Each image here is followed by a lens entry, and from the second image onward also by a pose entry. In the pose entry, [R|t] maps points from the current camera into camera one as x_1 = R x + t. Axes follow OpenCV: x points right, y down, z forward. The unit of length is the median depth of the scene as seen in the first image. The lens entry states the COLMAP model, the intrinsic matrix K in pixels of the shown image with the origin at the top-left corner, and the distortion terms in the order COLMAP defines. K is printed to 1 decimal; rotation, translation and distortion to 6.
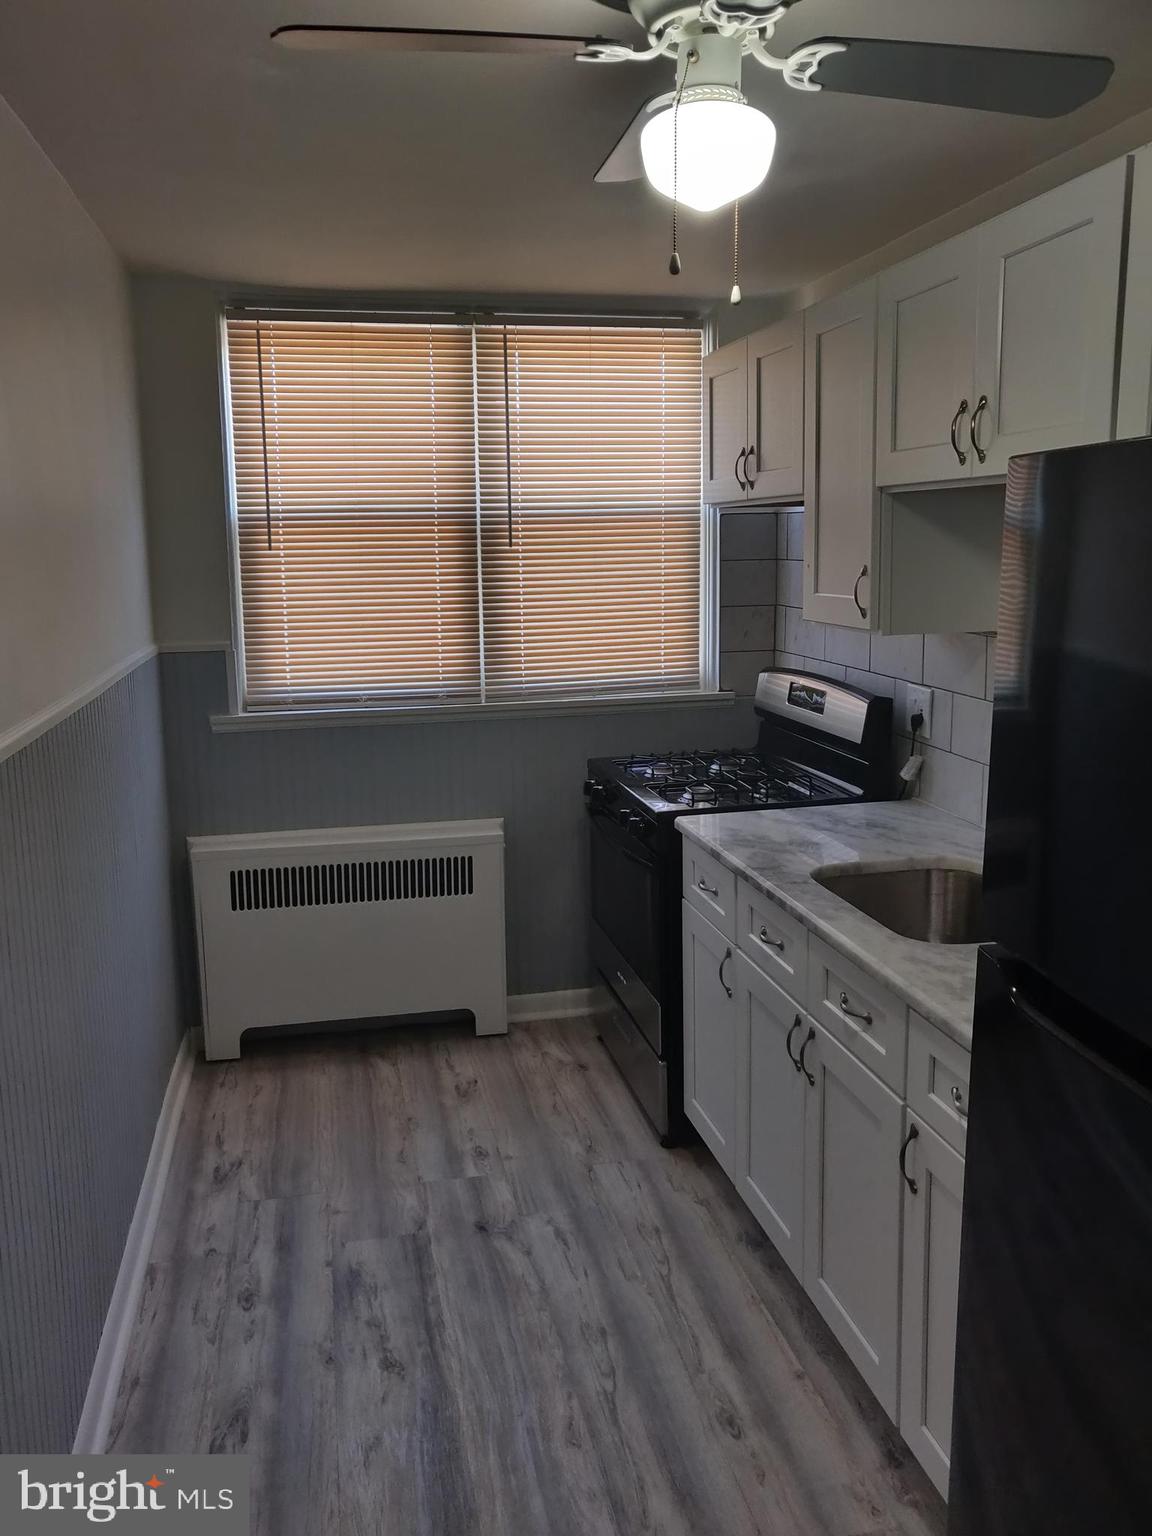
lens RADIAL K [[1218.5, 0, 558.6], [0, 1218.5, 748.6], [0, 0, 1]] dist [-0.001341, 0.149866]
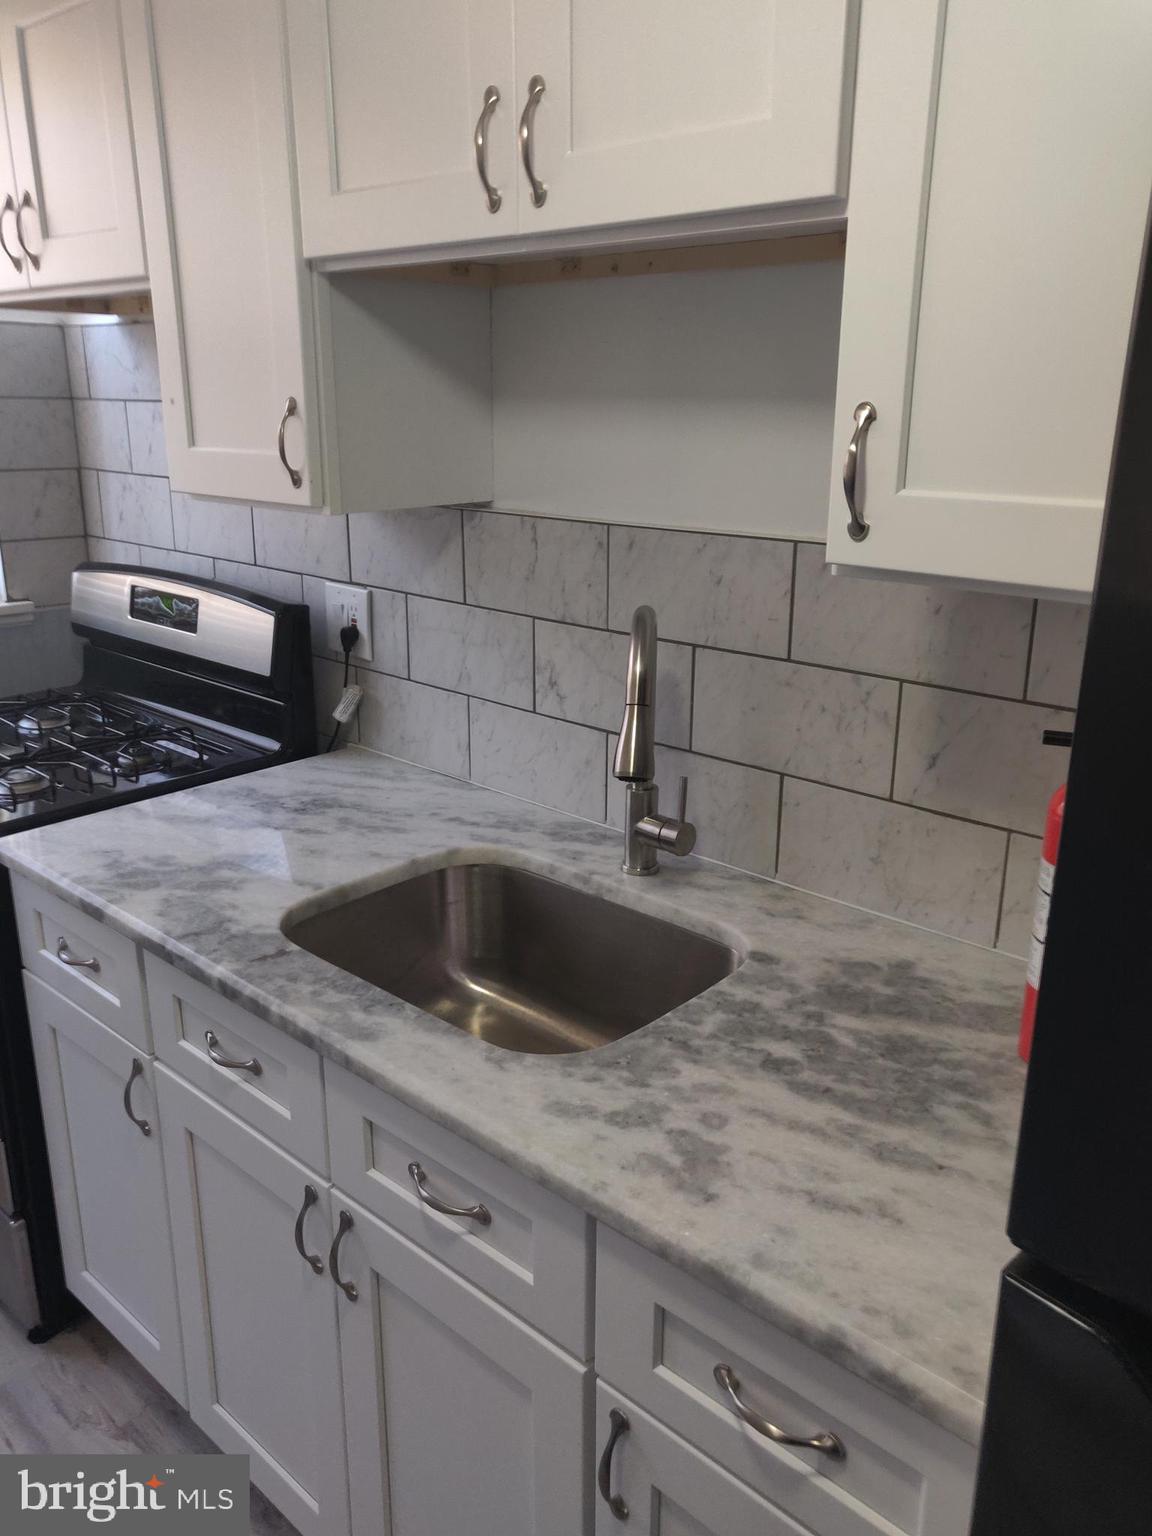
lens RADIAL K [[1203.7, 0, 578.4], [0, 1203.7, 752.6], [0, 0, 1]] dist [-0.009960, 0.068918]
pose [[0.813388, -0.146019, 0.563097, 0.005637], [0.079715, 0.986831, 0.140751, -0.042050], [-0.576234, -0.069598, 0.814316, 0.355328]]
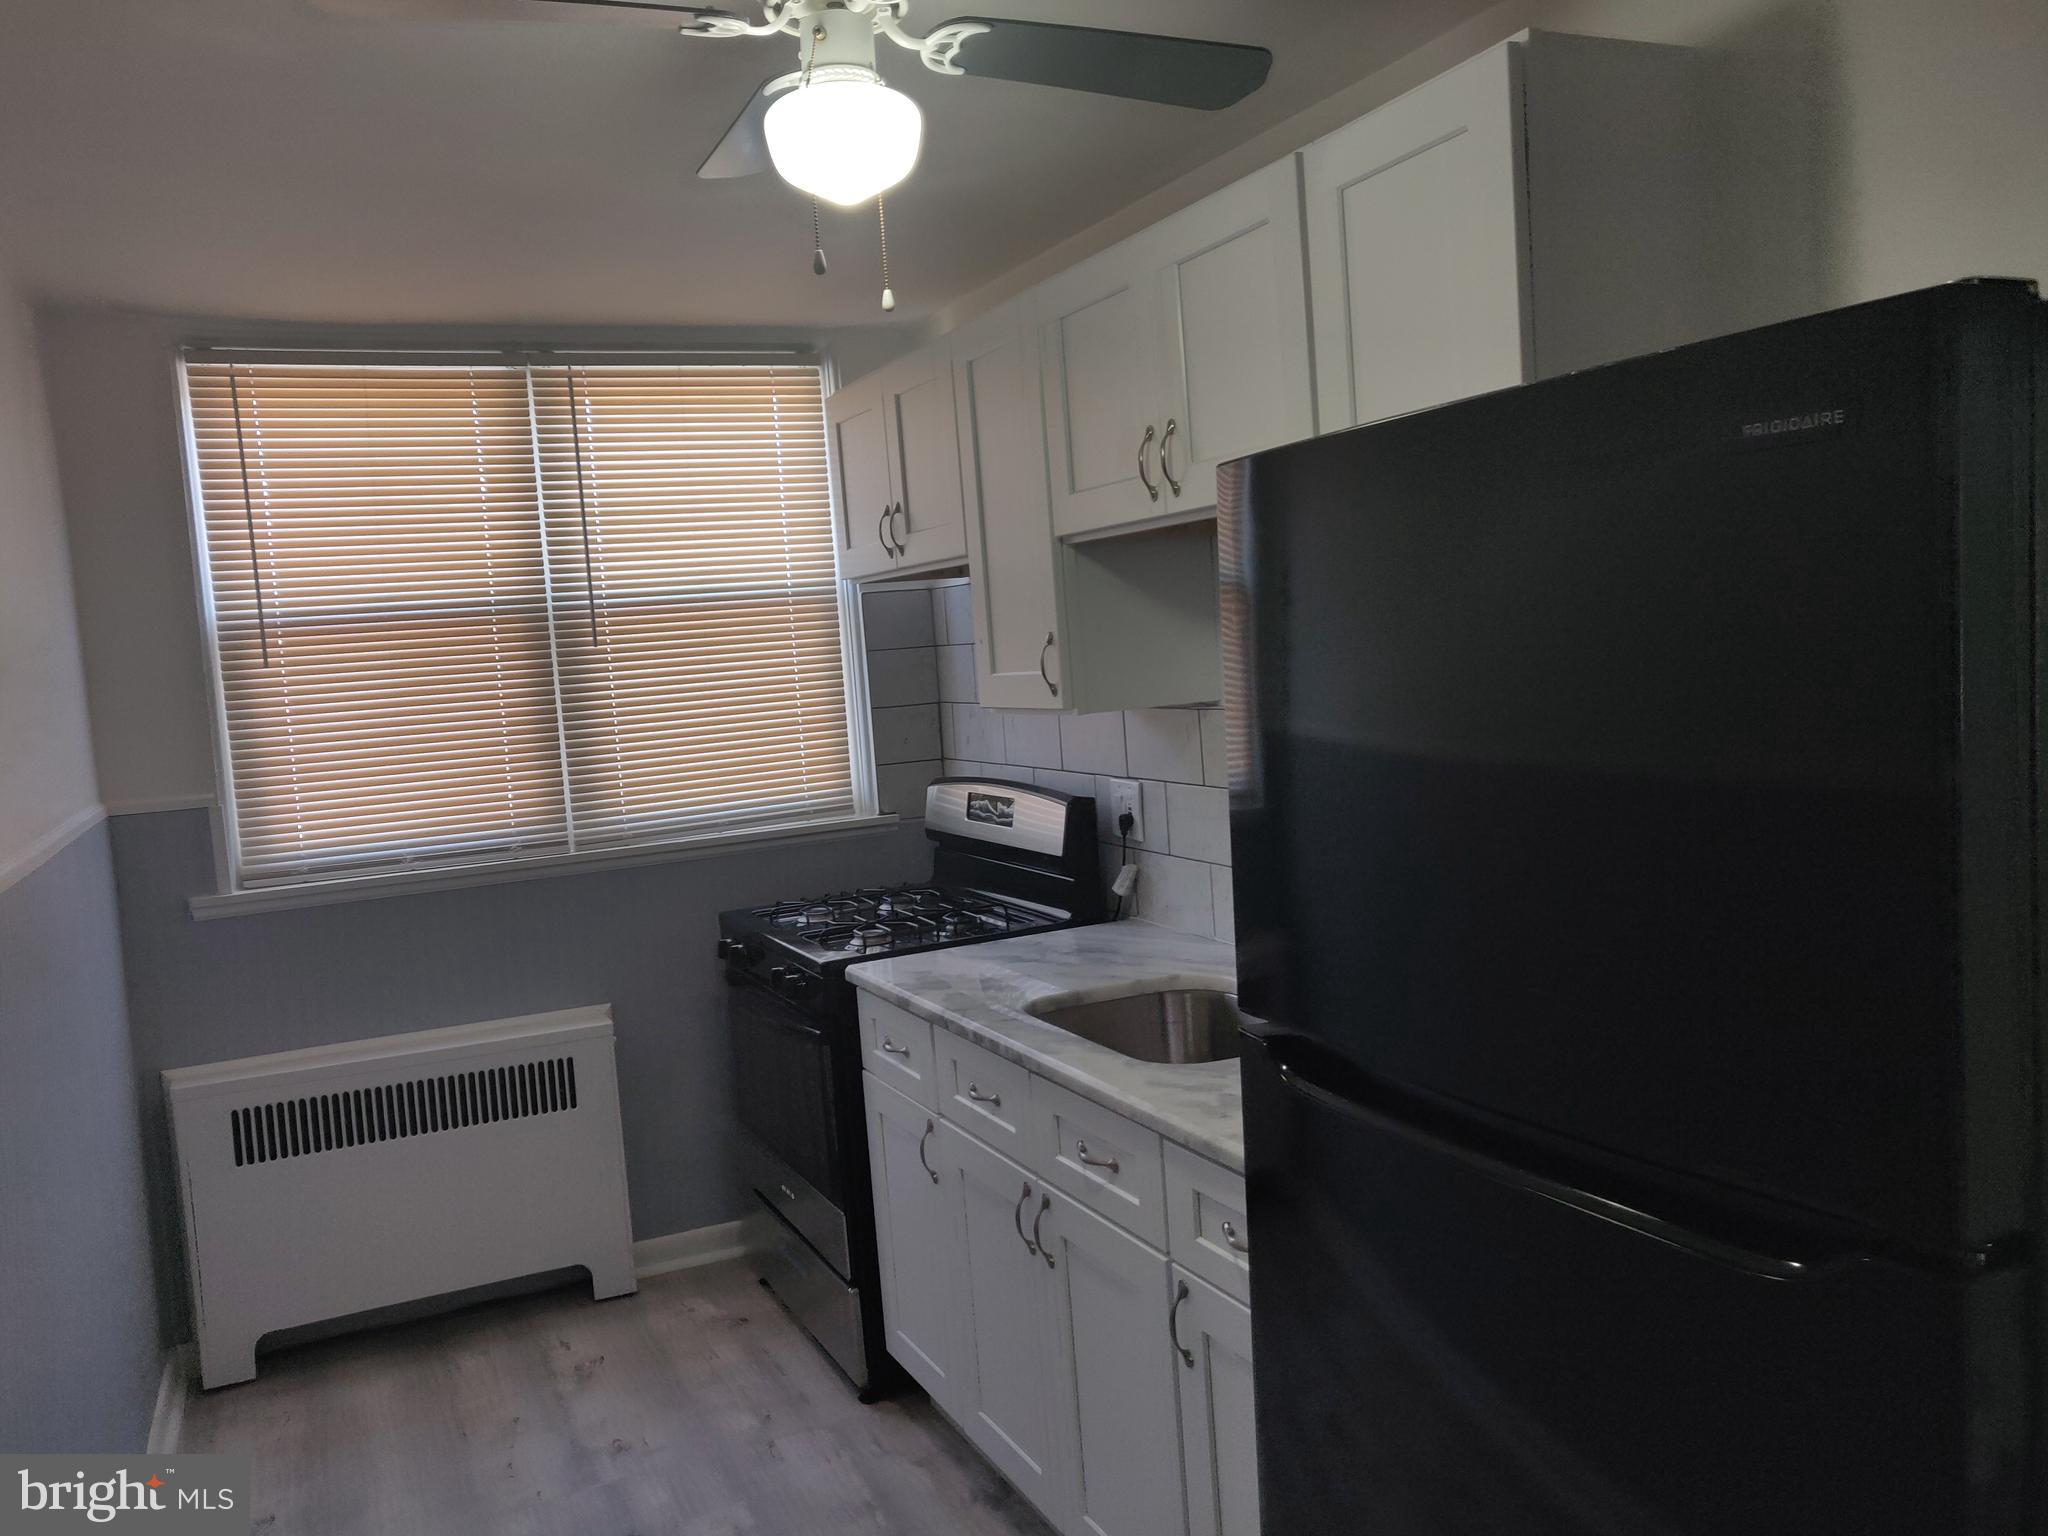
lens RADIAL K [[1620.2, 0, 930.2], [0, 1620.2, 803.0], [0, 0, 1]] dist [0.076179, 0.008539]
pose [[0.980810, -0.074109, 0.180333, -0.030351], [0.088620, 0.993329, -0.073780, 0.032473], [-0.173662, 0.088345, 0.980835, -0.046644]]
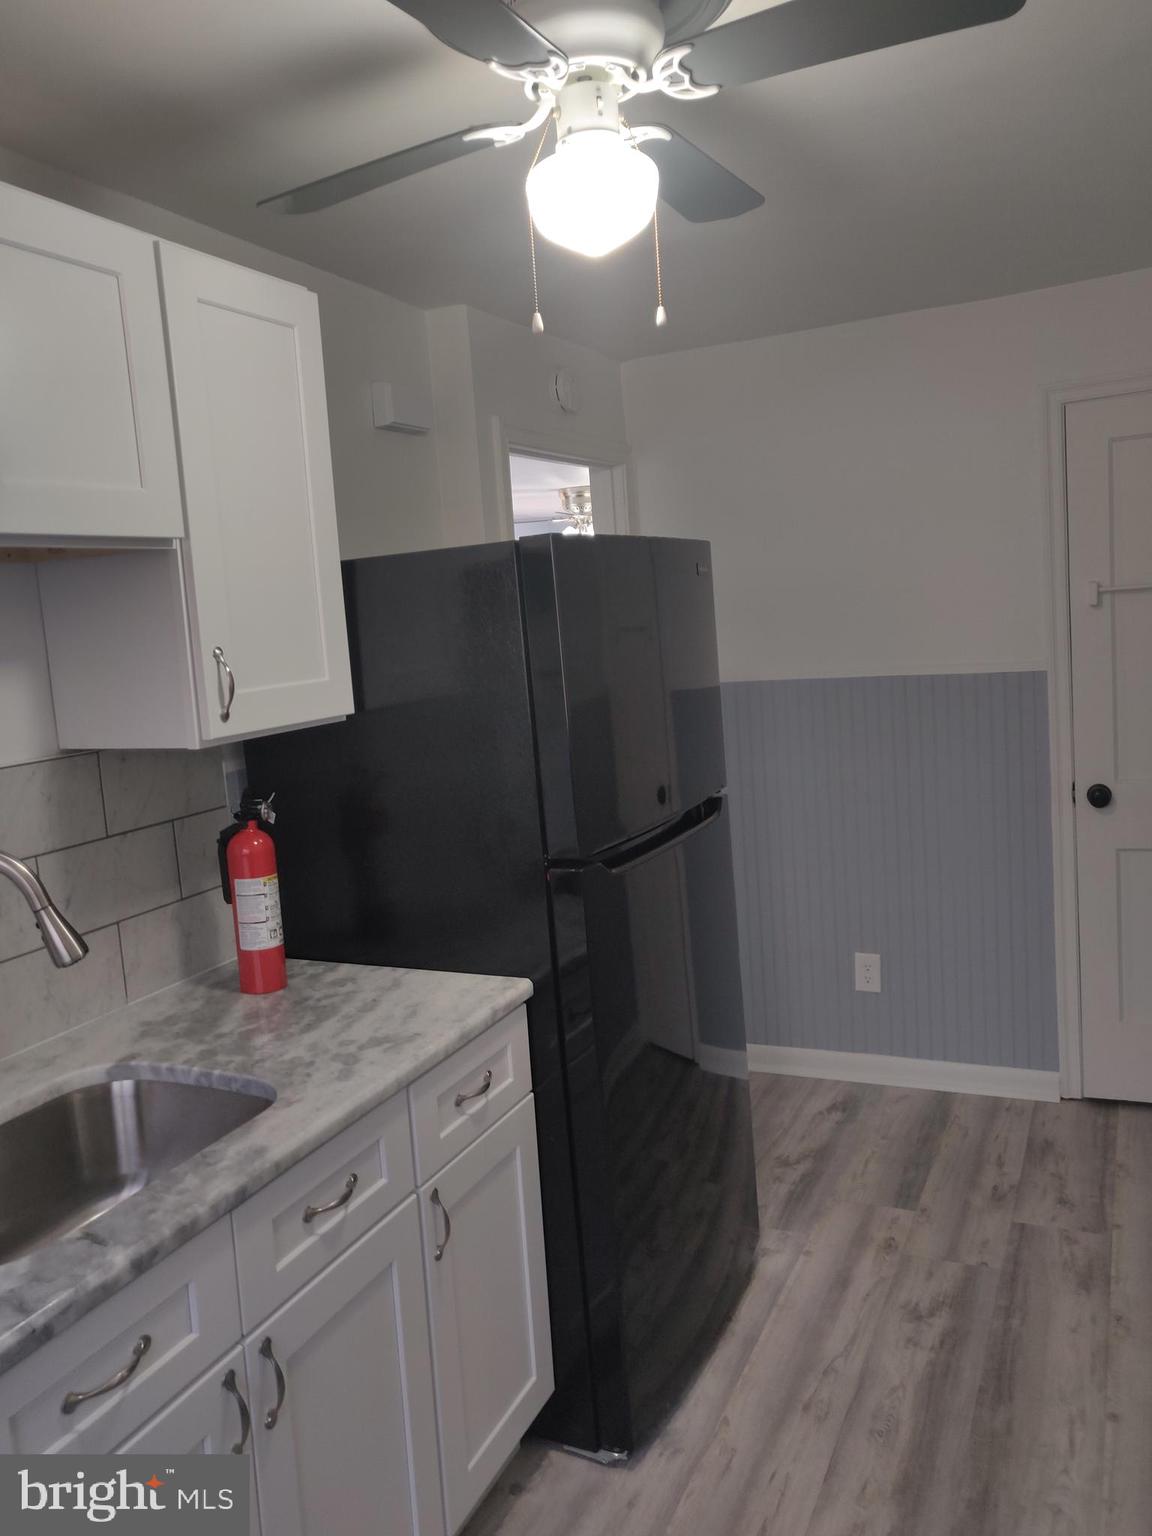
lens RADIAL K [[1215.1, 0, 576.0], [0, 1215.1, 768.0], [0, 0, 1]] dist [0.076179, 0.008539]
pose [[-0.797763, -0.007588, 0.602923, -0.237752], [0.181346, 0.950607, 0.251913, -0.146883], [-0.575054, 0.310305, -0.756983, 0.958232]]
